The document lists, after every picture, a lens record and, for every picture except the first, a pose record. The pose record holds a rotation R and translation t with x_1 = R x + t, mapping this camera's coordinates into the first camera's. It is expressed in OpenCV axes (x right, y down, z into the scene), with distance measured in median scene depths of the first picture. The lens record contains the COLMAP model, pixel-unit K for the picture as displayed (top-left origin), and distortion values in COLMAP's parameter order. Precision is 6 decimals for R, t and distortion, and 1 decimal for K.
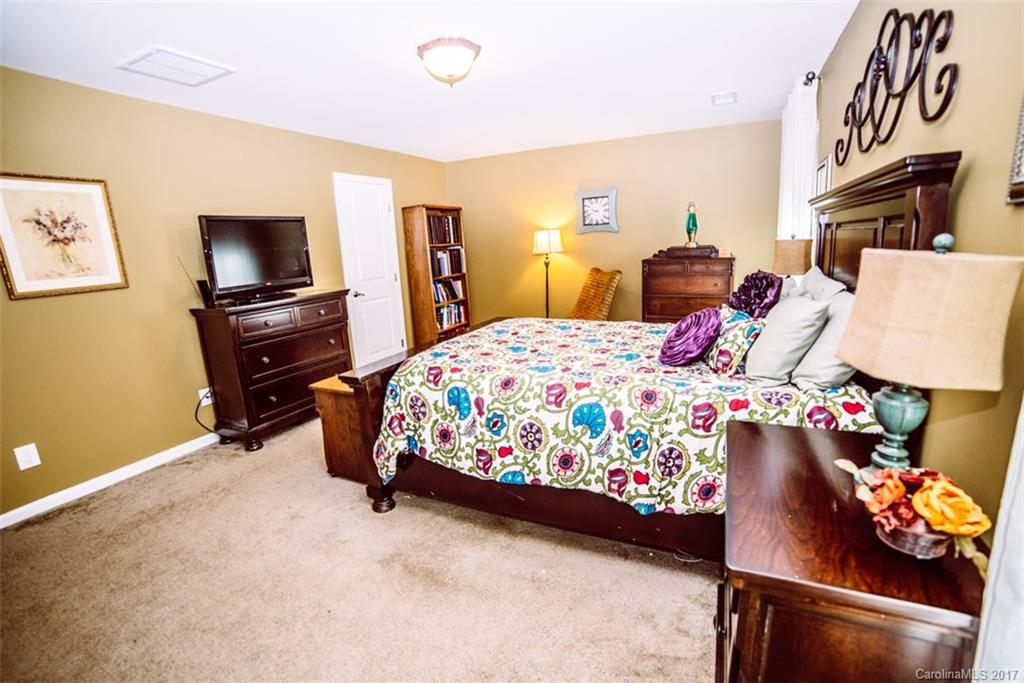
lens RADIAL K [[481.0, 0, 512.0], [0, 481.0, 341.5], [0, 0, 1]] dist [-0.059703, 0.000007]
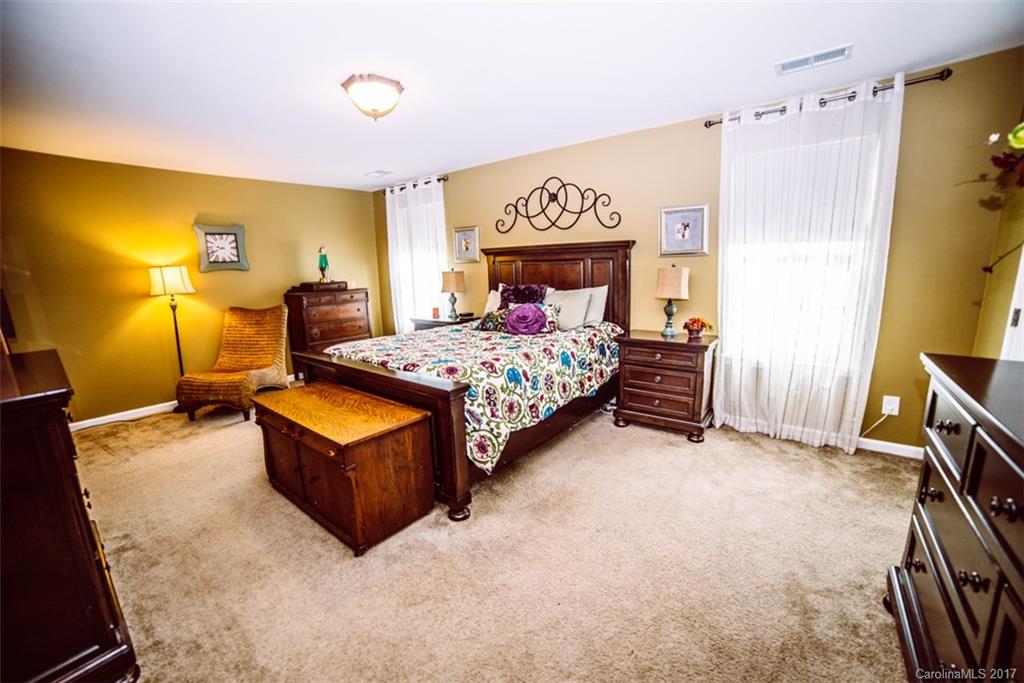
lens RADIAL K [[409.4, 0, 512.0], [0, 409.4, 341.5], [0, 0, 1]] dist [-0.043198, 0.000050]
pose [[0.239853, -0.145311, 0.959872, -1.177576], [0.224597, 0.970216, 0.090755, -0.079758], [-0.944471, 0.193817, 0.265346, 0.662952]]
